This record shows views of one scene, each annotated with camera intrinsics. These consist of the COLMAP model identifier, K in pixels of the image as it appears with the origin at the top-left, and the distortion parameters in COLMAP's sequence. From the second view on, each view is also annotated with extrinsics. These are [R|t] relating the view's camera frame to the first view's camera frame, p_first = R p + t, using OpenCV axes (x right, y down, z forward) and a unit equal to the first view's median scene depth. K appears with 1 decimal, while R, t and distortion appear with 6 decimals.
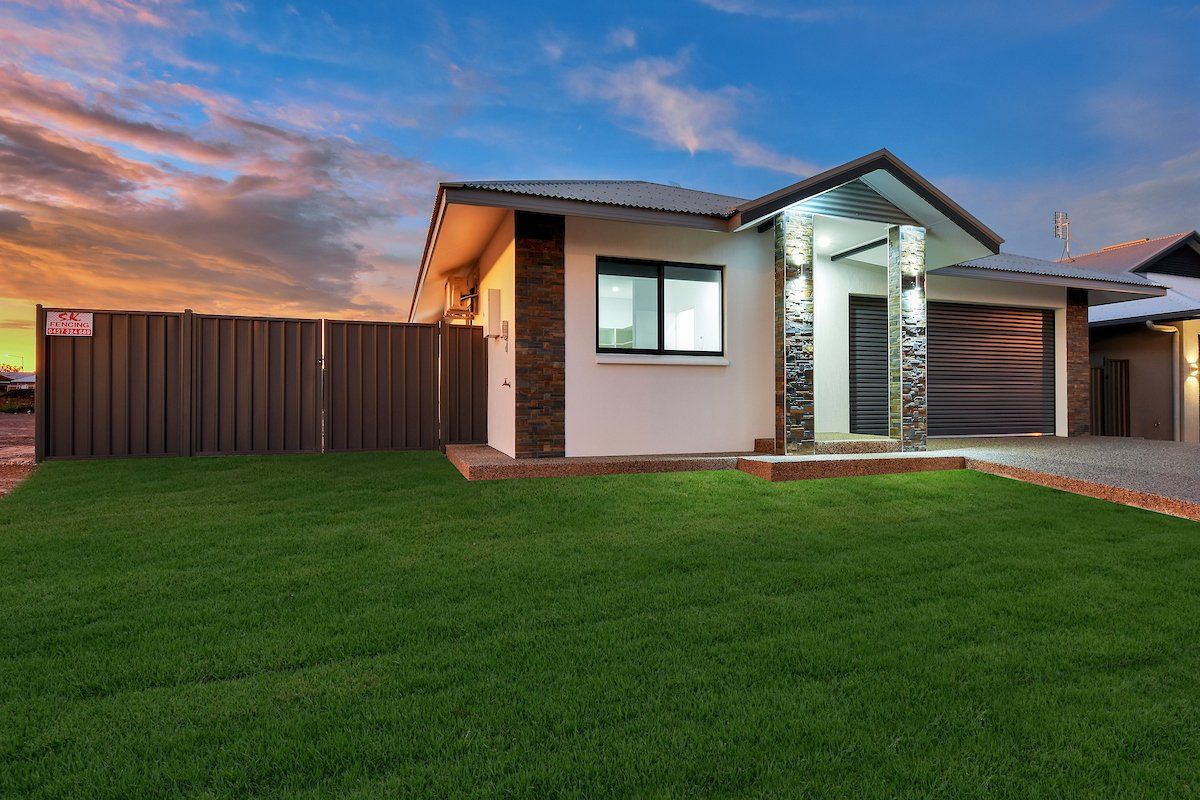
lens RADIAL K [[623.0, 0, 600.0], [0, 623.0, 400.0], [0, 0, 1]] dist [0.009565, -0.000077]
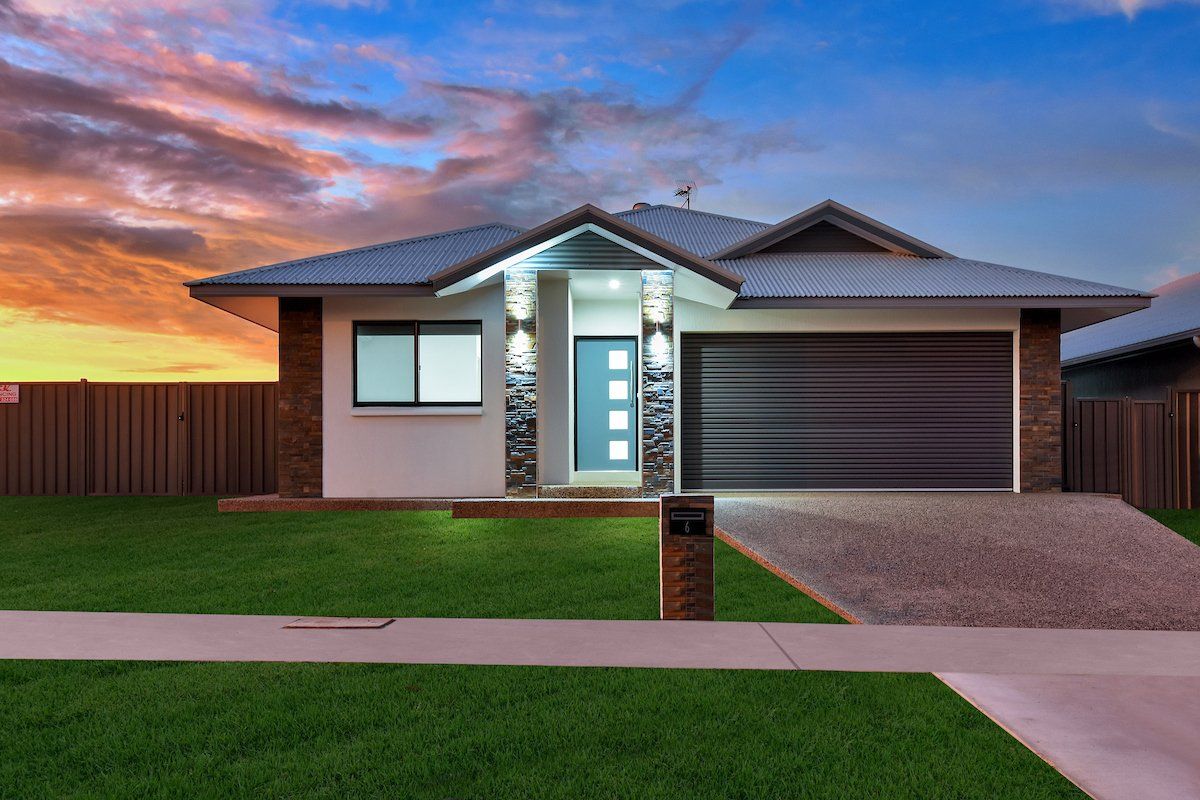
lens RADIAL K [[957.0, 0, 600.0], [0, 957.0, 463.4], [0, 0, 1]] dist [0.047203, 0.000534]
pose [[0.941022, -0.003651, -0.338325, 0.981631], [0.004078, 0.999992, 0.000551, 0.027697], [0.338320, -0.001898, 0.941029, -0.480699]]
